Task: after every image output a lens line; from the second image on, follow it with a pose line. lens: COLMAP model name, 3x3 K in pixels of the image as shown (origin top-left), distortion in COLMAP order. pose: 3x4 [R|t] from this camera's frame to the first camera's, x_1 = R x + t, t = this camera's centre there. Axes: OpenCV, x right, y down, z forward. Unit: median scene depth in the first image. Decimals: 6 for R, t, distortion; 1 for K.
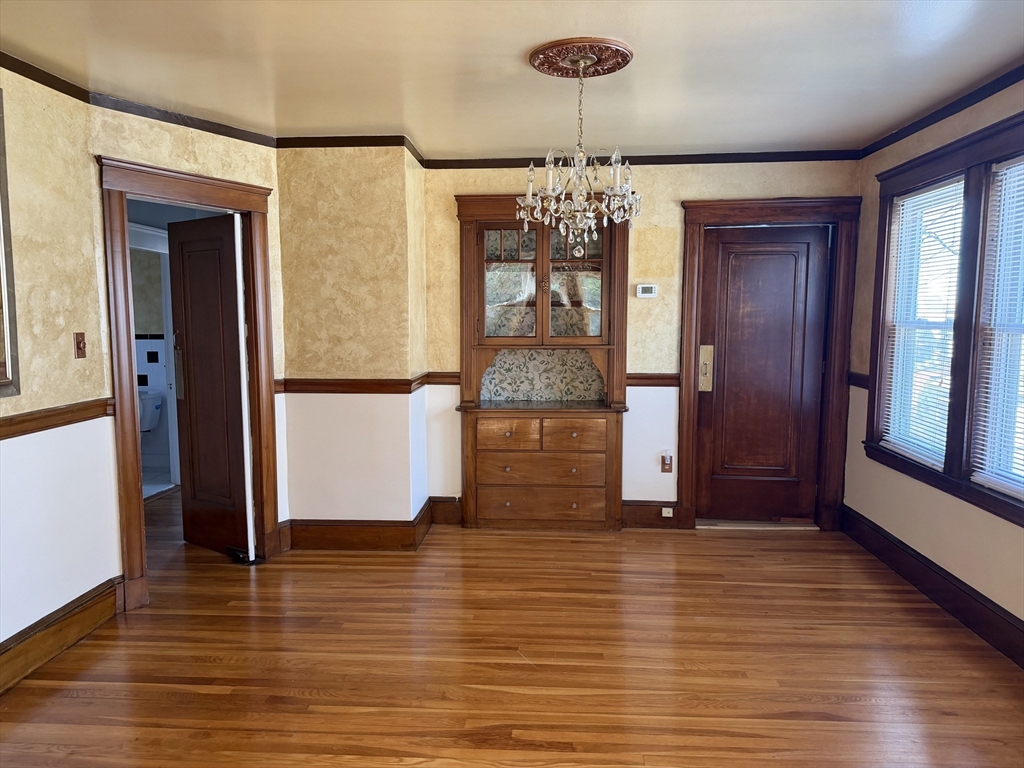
lens RADIAL K [[706.9, 0, 524.0], [0, 706.9, 388.2], [0, 0, 1]] dist [0.097663, -0.146967]
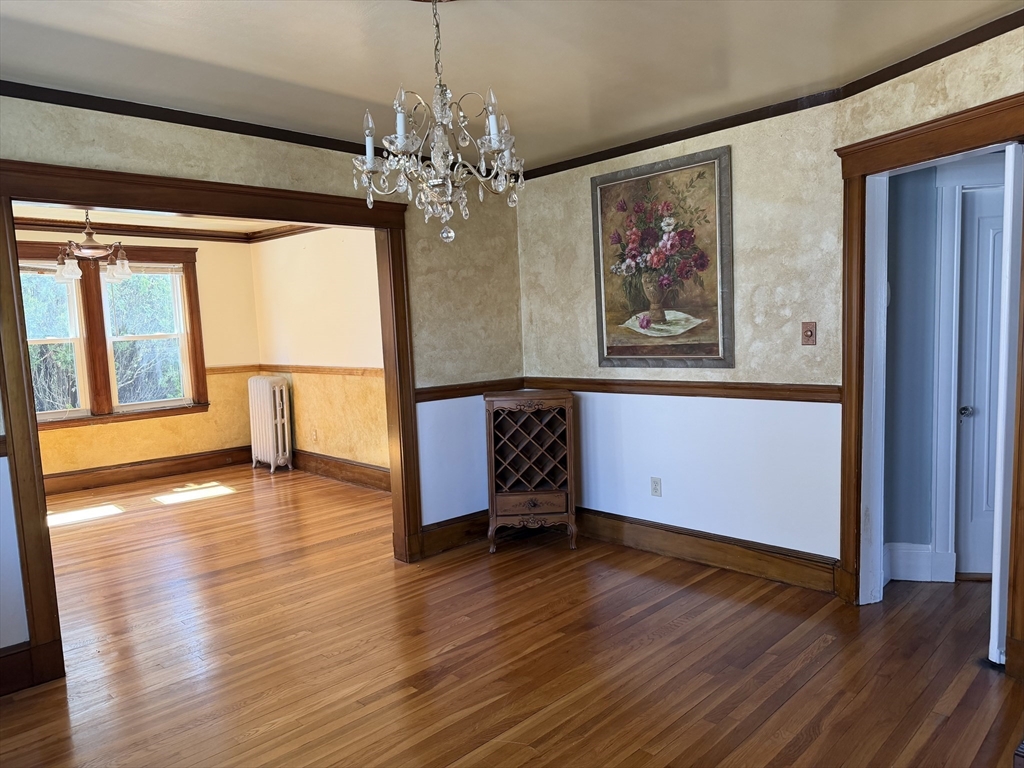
lens RADIAL K [[693.8, 0, 479.9], [0, 693.8, 390.6], [0, 0, 1]] dist [0.000245, -0.000664]
pose [[-0.681782, 0.100441, -0.724627, 0.543161], [-0.033438, 0.985216, 0.168022, -0.142994], [0.730791, 0.138785, -0.668344, 1.423097]]
